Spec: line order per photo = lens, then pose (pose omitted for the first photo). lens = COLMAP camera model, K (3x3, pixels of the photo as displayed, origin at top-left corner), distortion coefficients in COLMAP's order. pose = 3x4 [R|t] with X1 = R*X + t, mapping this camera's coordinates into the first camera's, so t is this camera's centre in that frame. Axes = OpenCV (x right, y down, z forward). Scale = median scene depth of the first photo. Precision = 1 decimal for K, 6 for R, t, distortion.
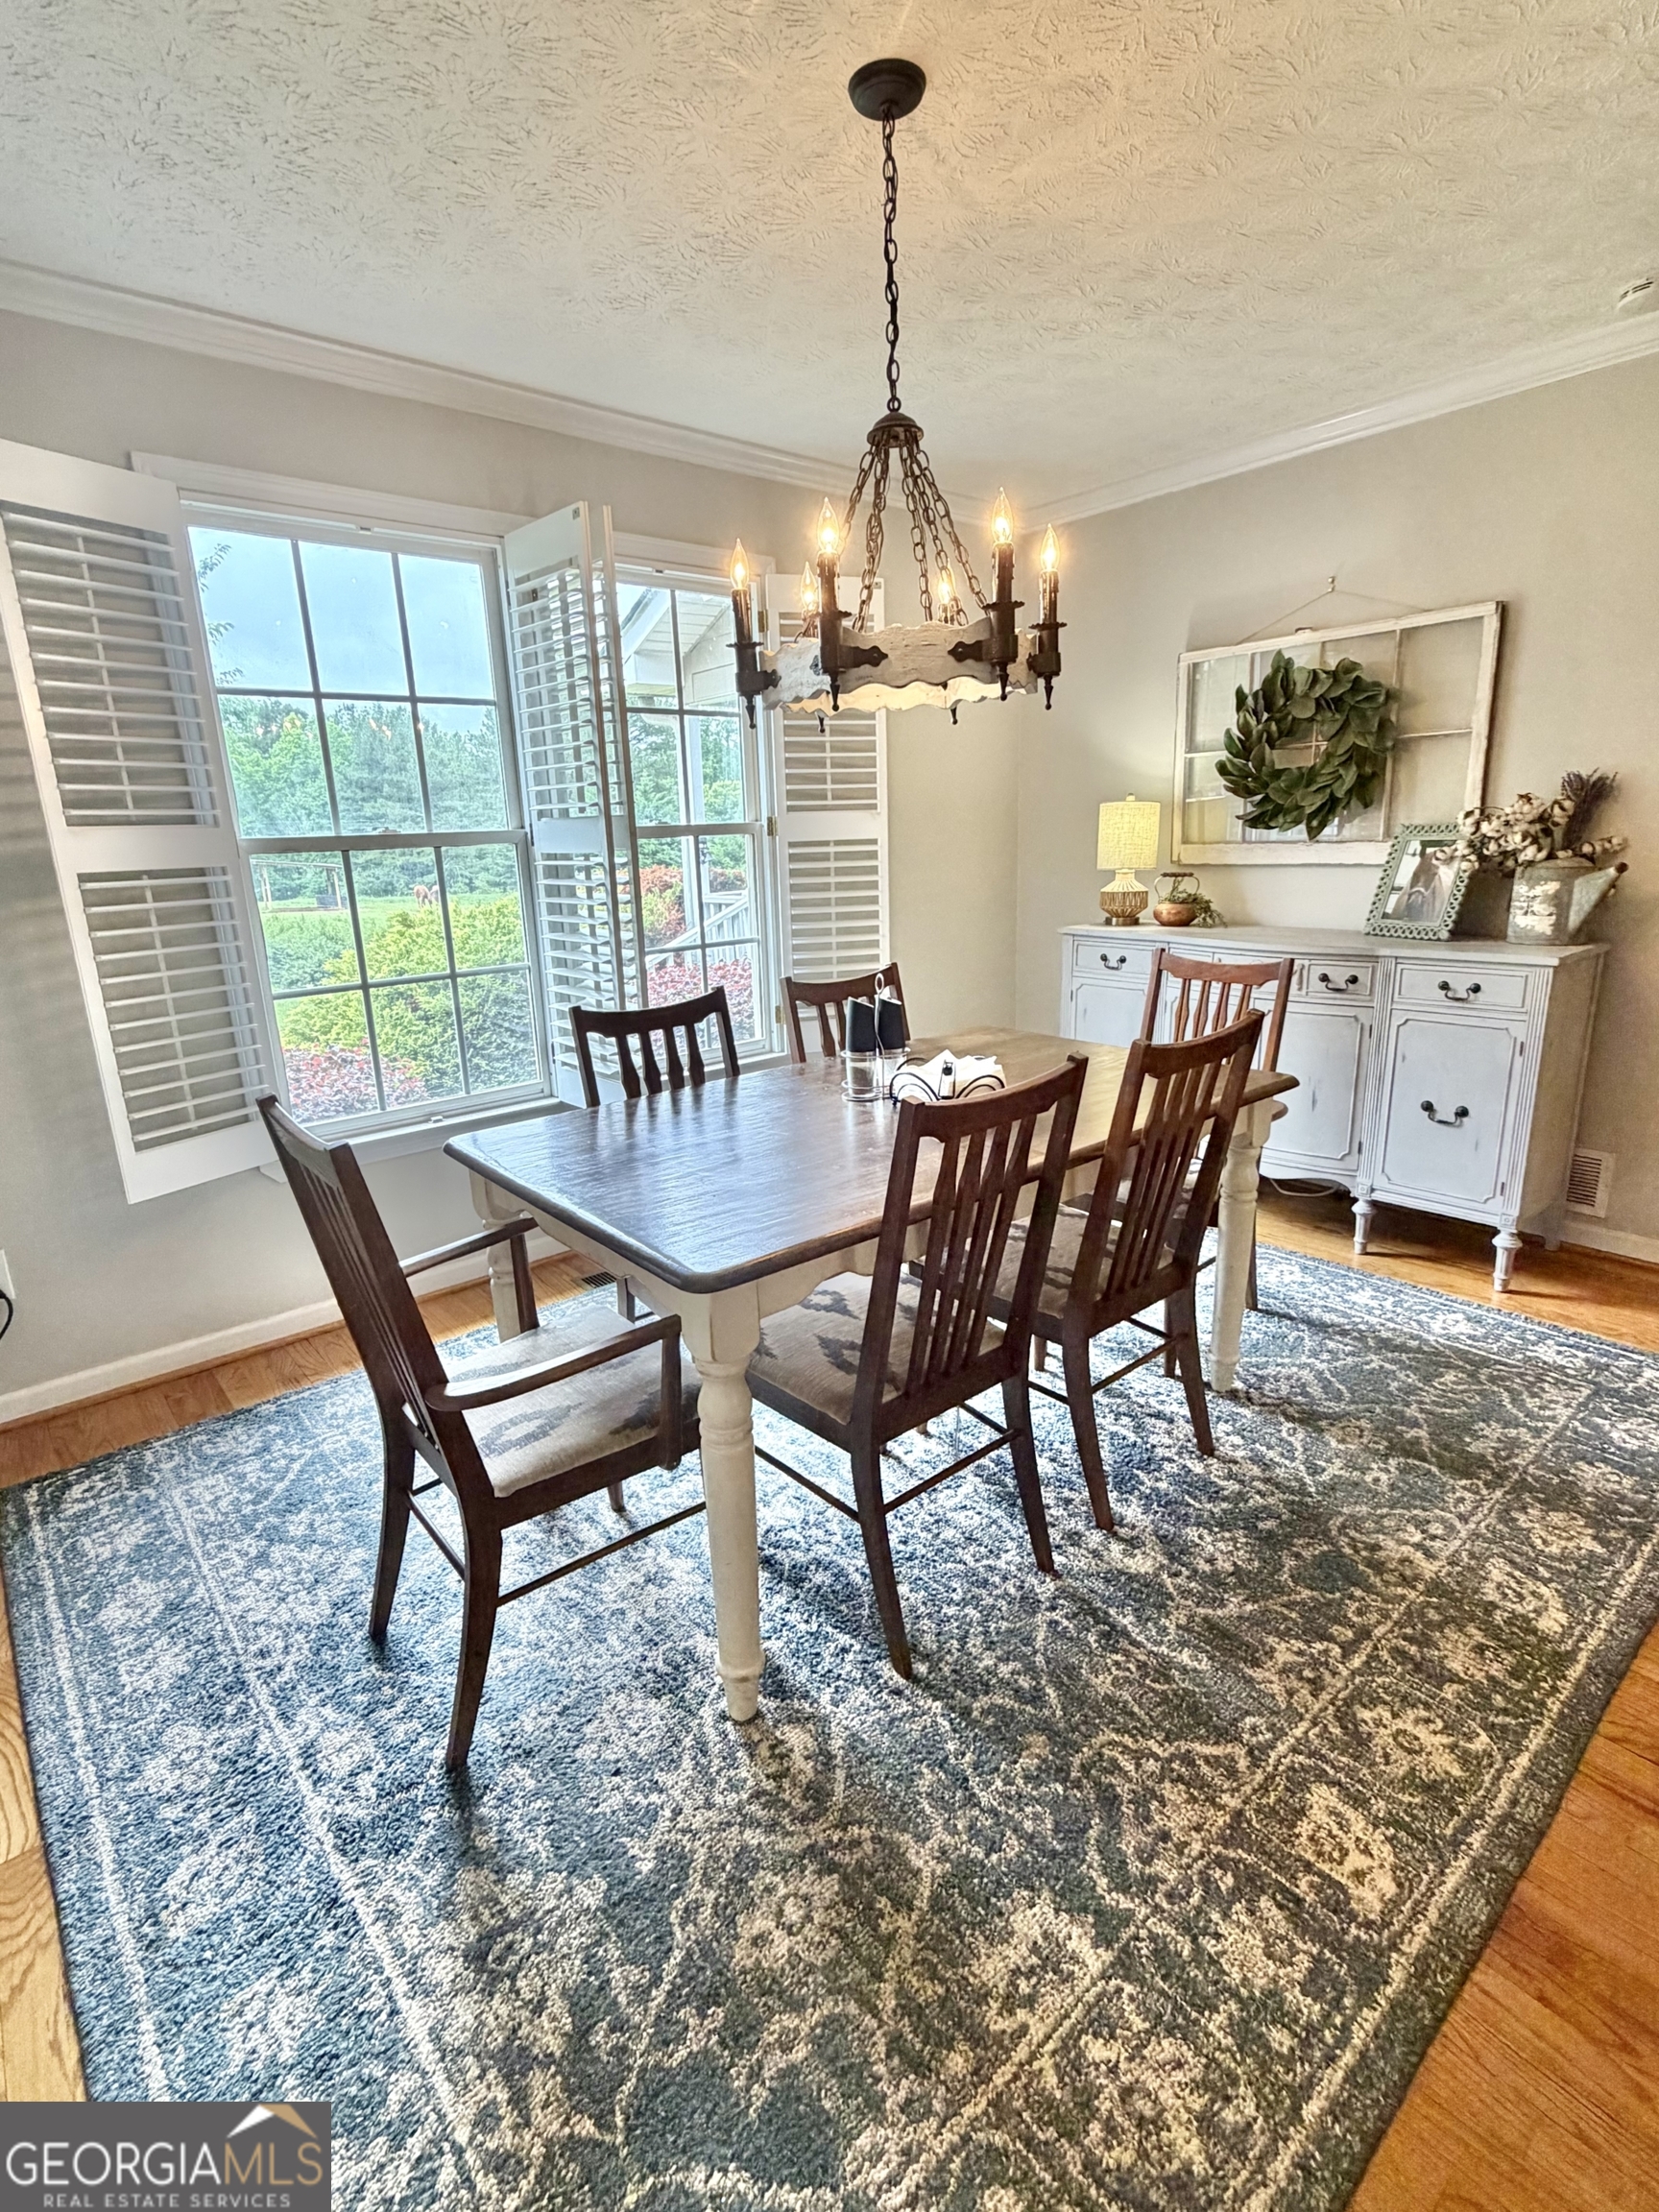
lens RADIAL K [[1063.7, 0, 828.5], [0, 1063.7, 1100.0], [0, 0, 1]] dist [-0.002023, -0.000492]
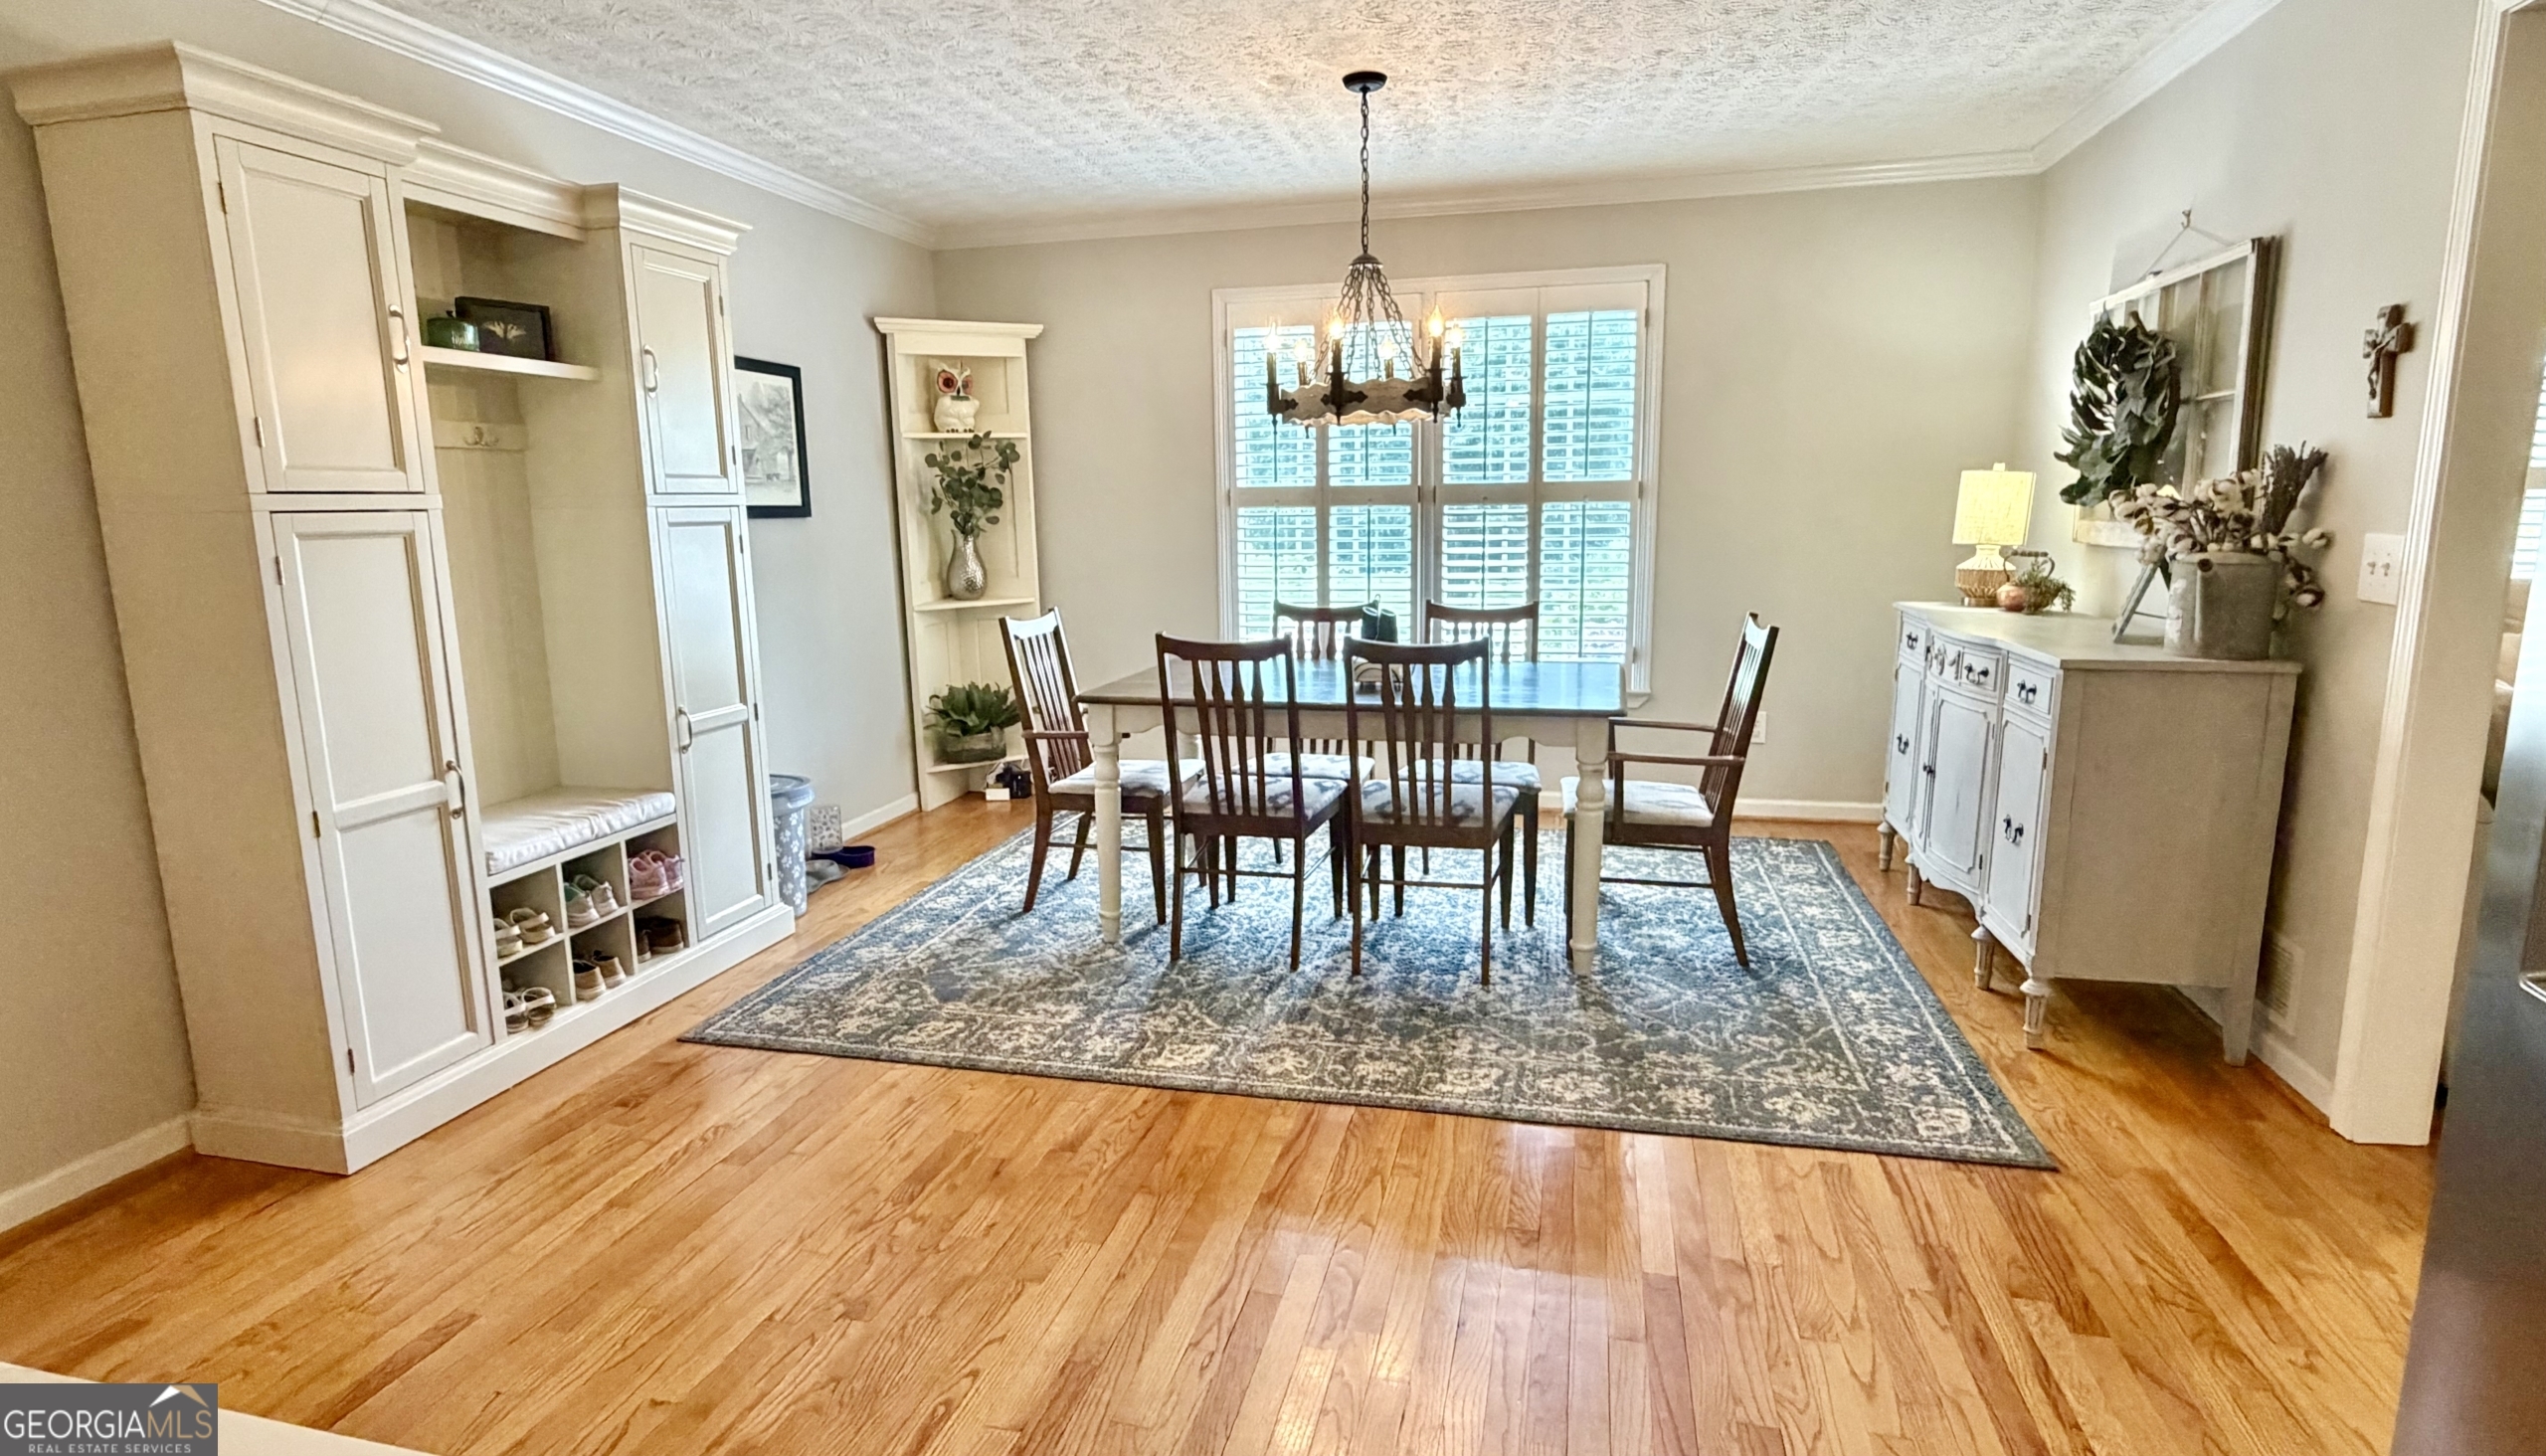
lens RADIAL K [[1288.3, 0, 1273.0], [0, 1288.3, 728.0], [0, 0, 1]] dist [0.000799, -0.000149]
pose [[0.580688, 0.167097, -0.796794, 1.704081], [-0.204839, 0.977212, 0.055650, -0.006415], [0.787936, 0.130899, 0.601683, -0.226259]]
